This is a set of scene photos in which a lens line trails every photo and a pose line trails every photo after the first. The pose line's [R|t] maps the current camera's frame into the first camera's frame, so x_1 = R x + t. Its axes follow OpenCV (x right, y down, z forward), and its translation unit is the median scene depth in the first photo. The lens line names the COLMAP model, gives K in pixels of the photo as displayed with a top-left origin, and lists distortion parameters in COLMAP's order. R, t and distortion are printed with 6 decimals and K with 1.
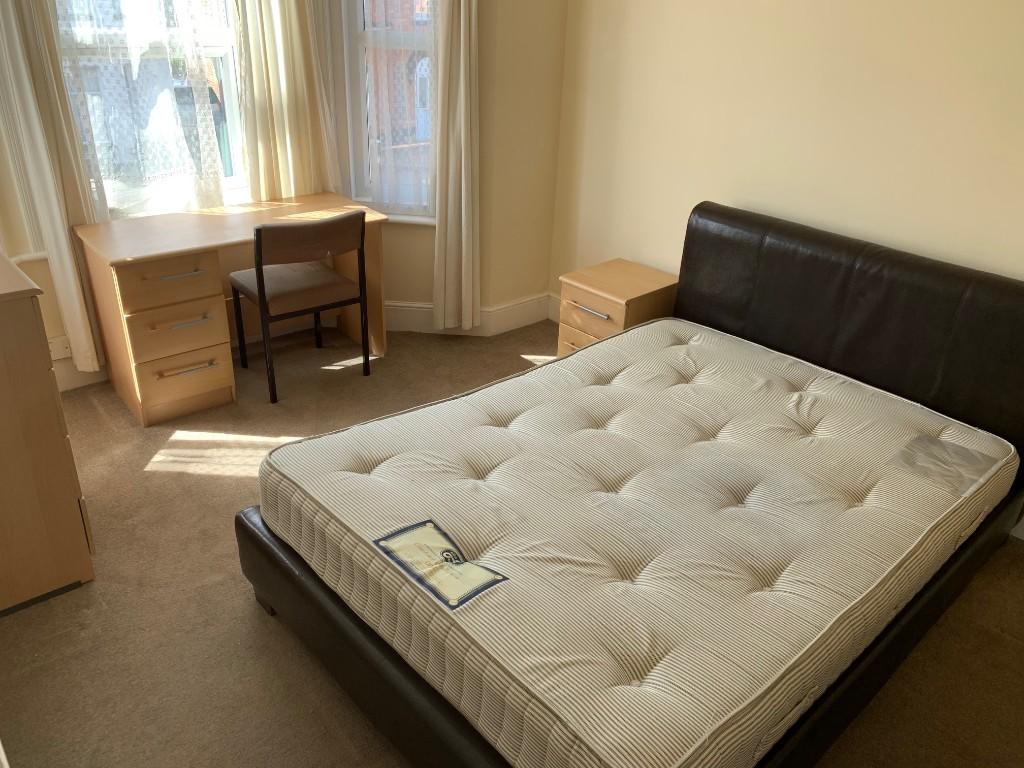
lens RADIAL K [[780.8, 0, 534.5], [0, 780.8, 384.7], [0, 0, 1]] dist [-0.001041, -0.005230]
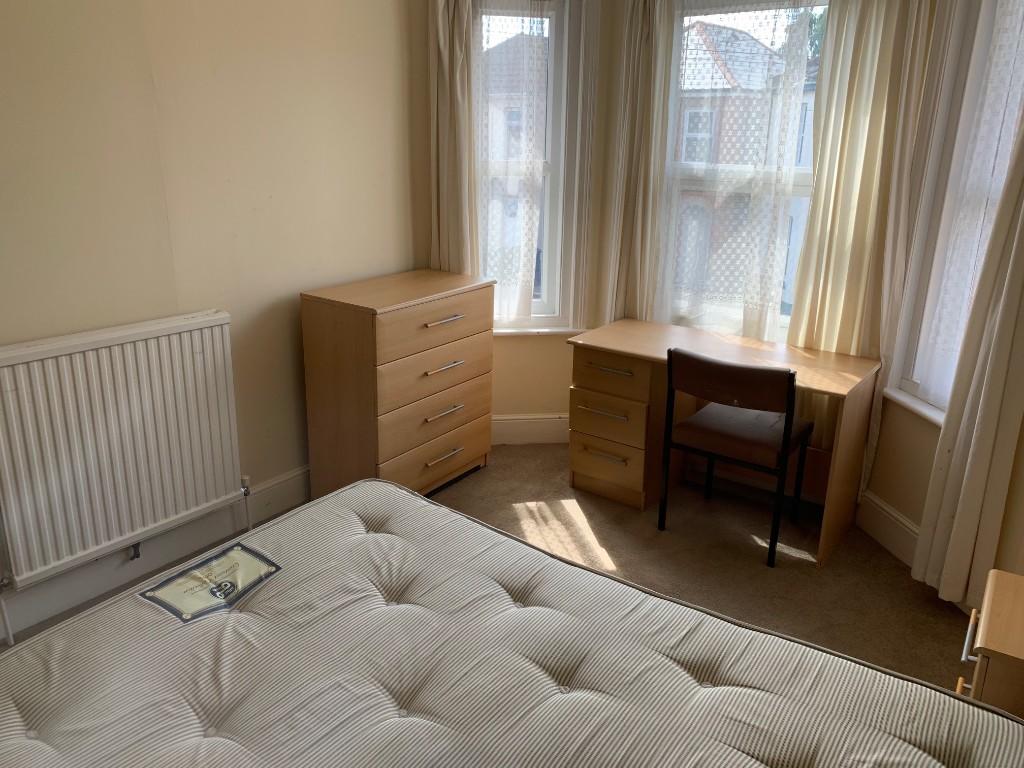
lens RADIAL K [[774.8, 0, 512.0], [0, 774.8, 384.0], [0, 0, 1]] dist [-0.007536, -0.007248]
pose [[0.213998, 0.264375, -0.940378, 0.537497], [-0.450156, 0.881056, 0.145257, -0.213886], [0.866928, 0.392232, 0.307554, 0.538495]]
